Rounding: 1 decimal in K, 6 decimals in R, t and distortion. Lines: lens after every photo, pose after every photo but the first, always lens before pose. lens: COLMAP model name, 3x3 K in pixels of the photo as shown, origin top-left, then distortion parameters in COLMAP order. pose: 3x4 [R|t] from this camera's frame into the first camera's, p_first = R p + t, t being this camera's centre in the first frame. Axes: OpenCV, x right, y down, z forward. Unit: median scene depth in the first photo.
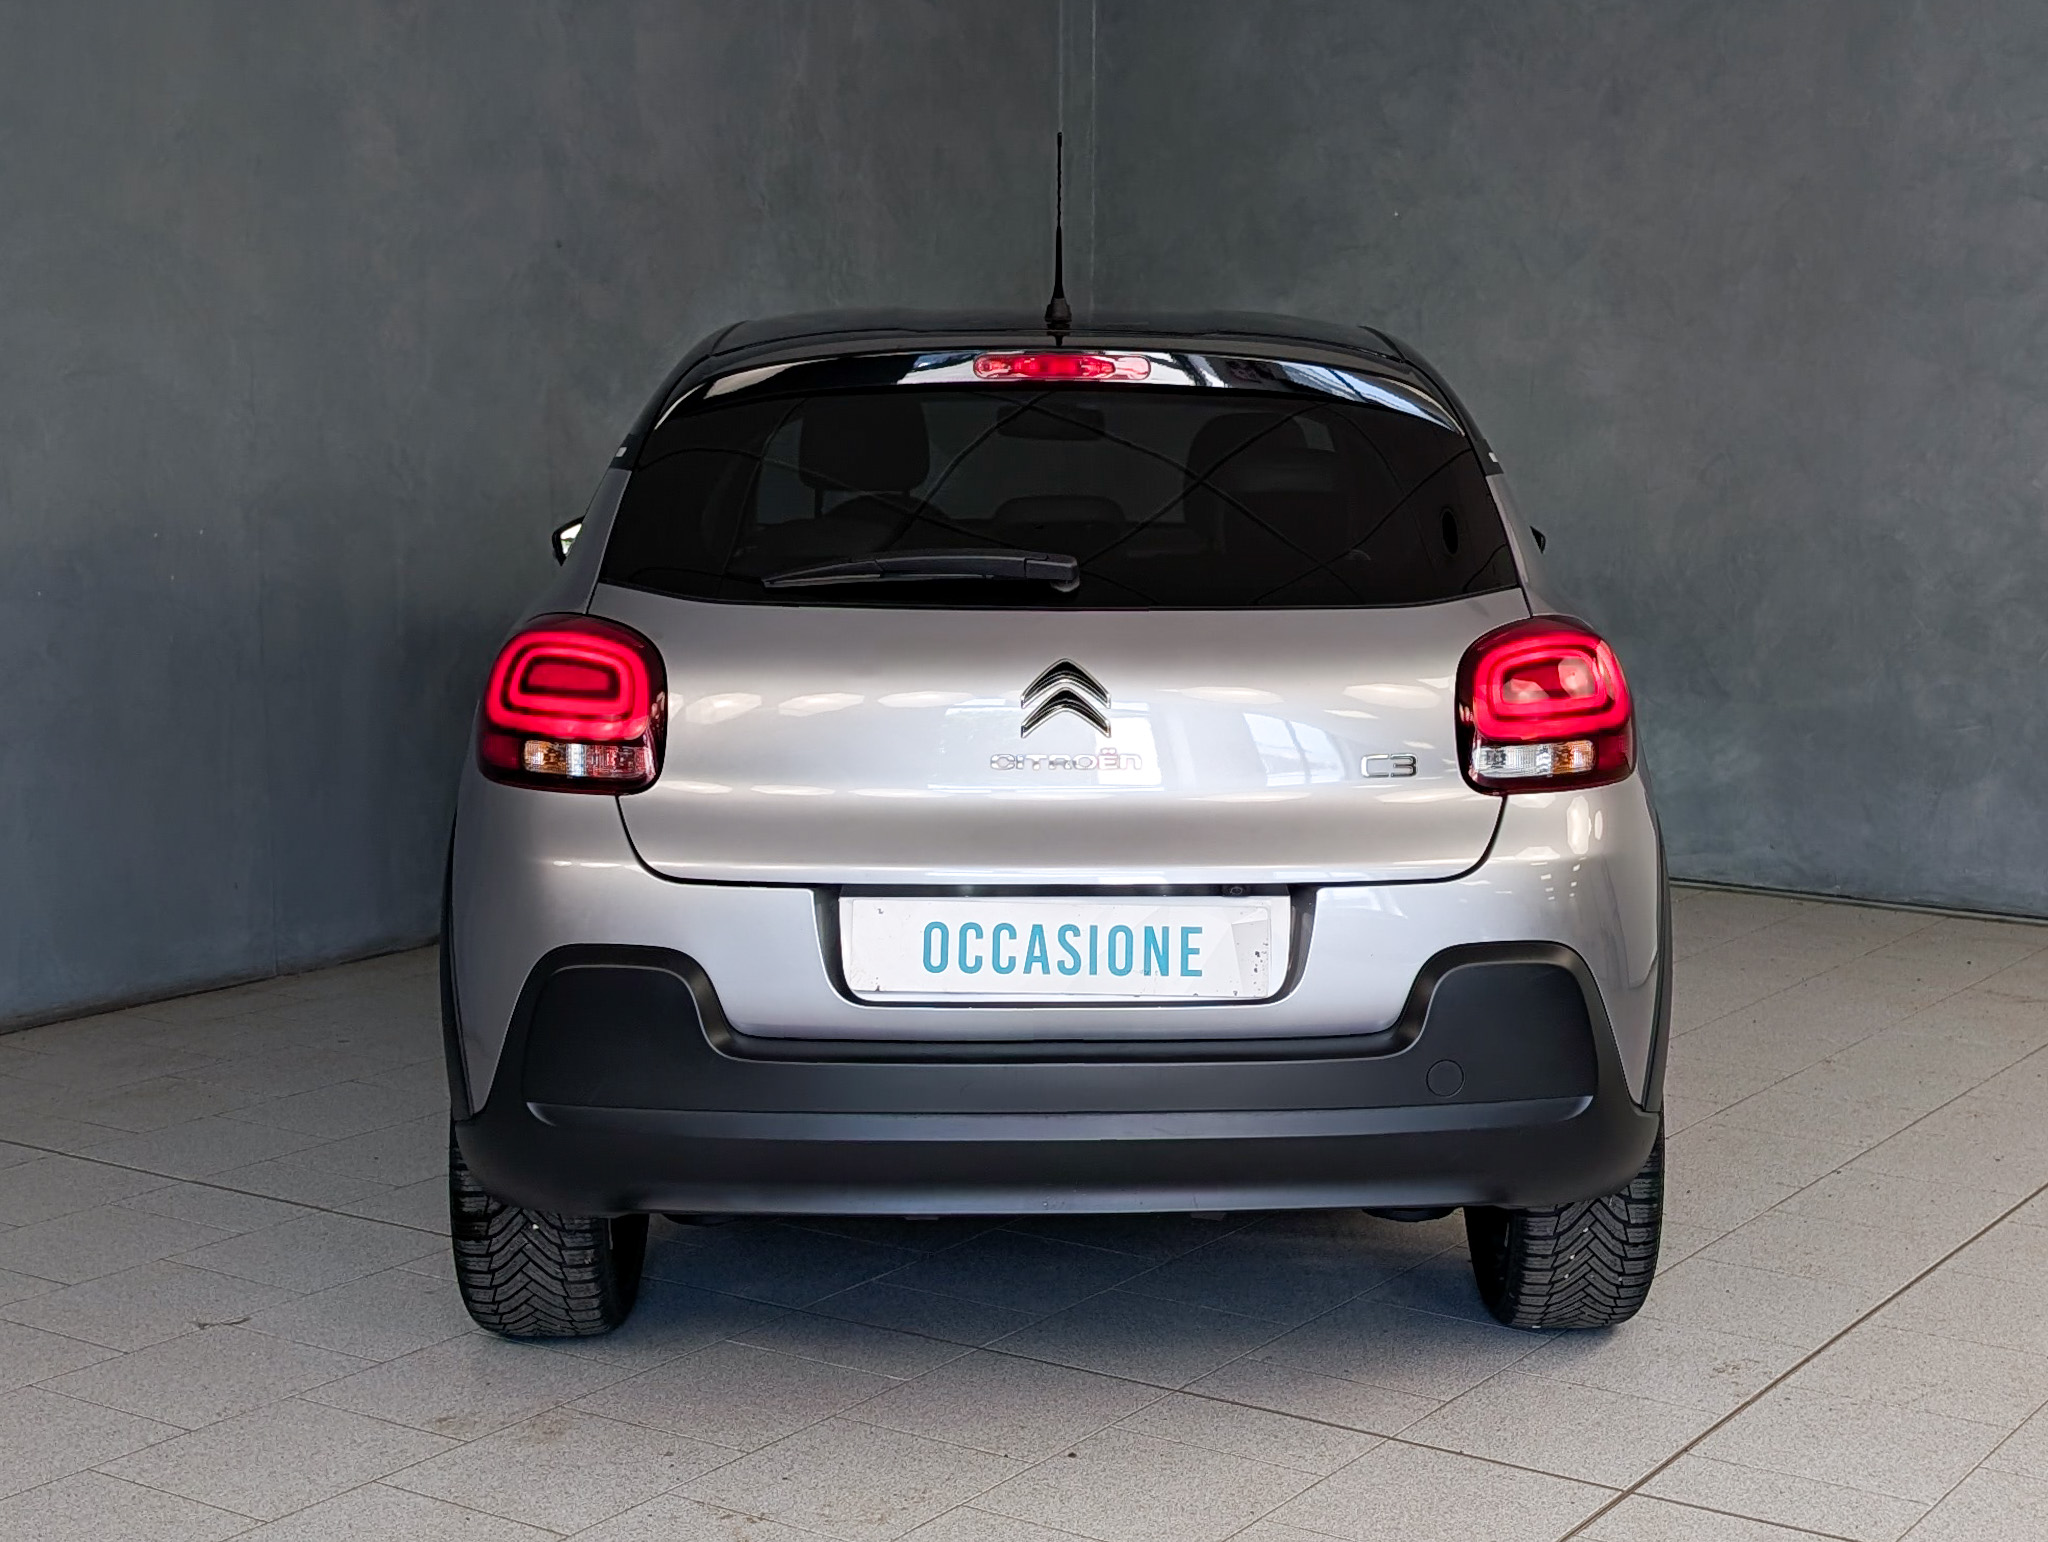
lens RADIAL K [[1570.6, 0, 1089.2], [0, 1570.6, 725.2], [0, 0, 1]] dist [0.012073, -0.007364]
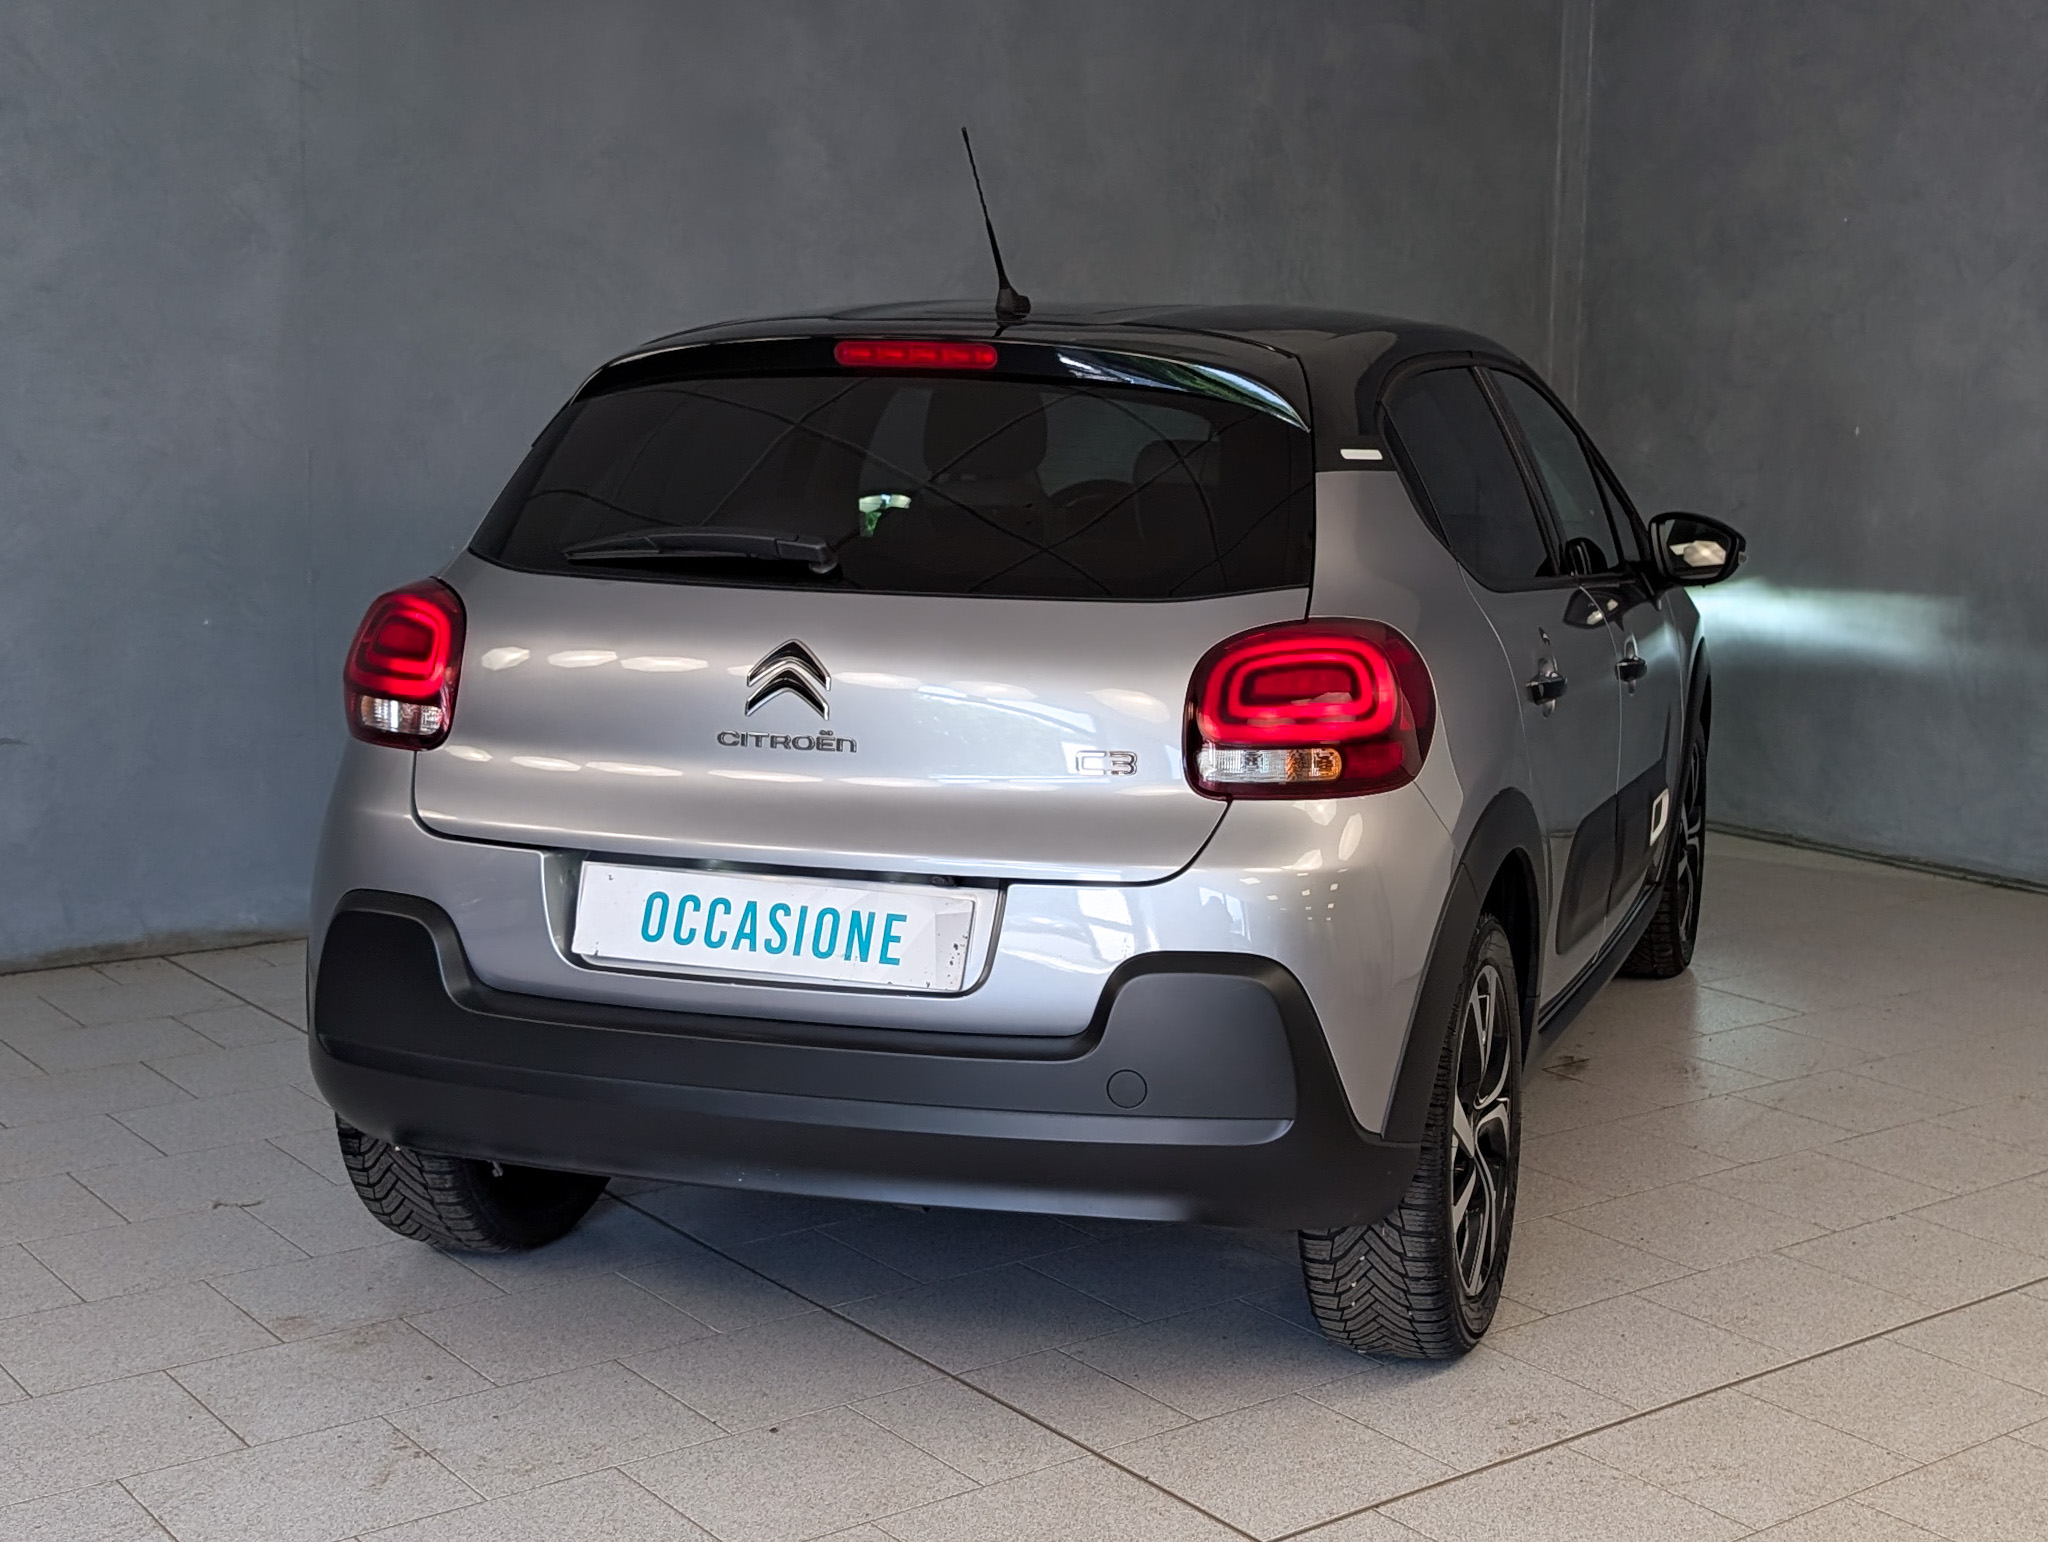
lens RADIAL K [[1450.2, 0, 1462.7], [0, 1450.2, 686.7], [0, 0, 1]] dist [0.020403, -0.023845]
pose [[0.985956, 0.046432, -0.160424, 0.518594], [-0.047567, 0.998863, -0.003238, -0.027203], [0.160091, 0.010823, 0.987043, 0.138164]]
